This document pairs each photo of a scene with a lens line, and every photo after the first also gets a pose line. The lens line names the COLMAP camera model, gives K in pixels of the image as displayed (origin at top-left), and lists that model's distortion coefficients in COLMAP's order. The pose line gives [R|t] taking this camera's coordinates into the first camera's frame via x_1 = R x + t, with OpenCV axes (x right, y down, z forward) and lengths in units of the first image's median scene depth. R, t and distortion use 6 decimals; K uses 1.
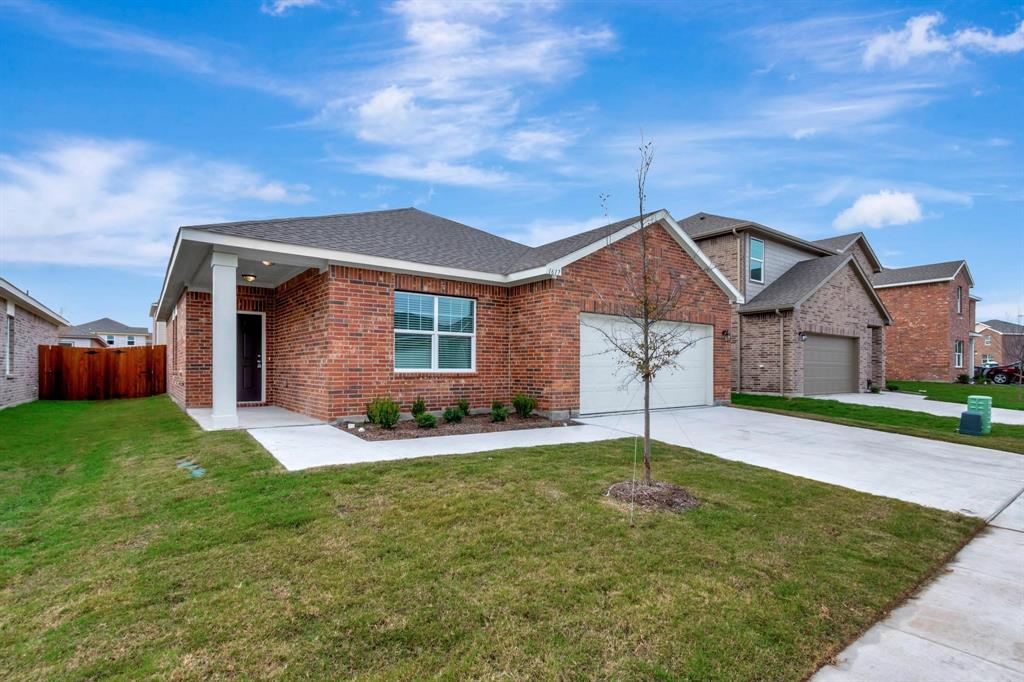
lens RADIAL K [[498.7, 0, 515.1], [0, 498.7, 367.8], [0, 0, 1]] dist [-0.002330, -0.000152]
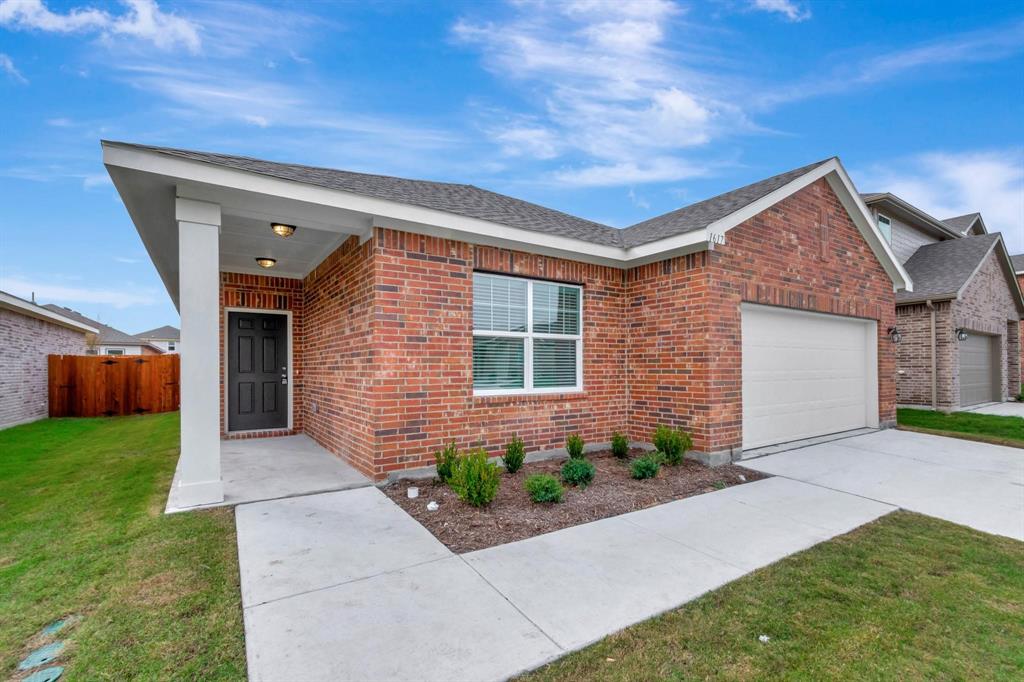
lens RADIAL K [[450.7, 0, 512.2], [0, 450.7, 365.3], [0, 0, 1]] dist [-0.000215, 0.000037]
pose [[0.998313, -0.008276, -0.057467, -0.144060], [0.008072, 0.999960, -0.003786, -0.026439], [0.057496, 0.003315, 0.998340, 0.379549]]
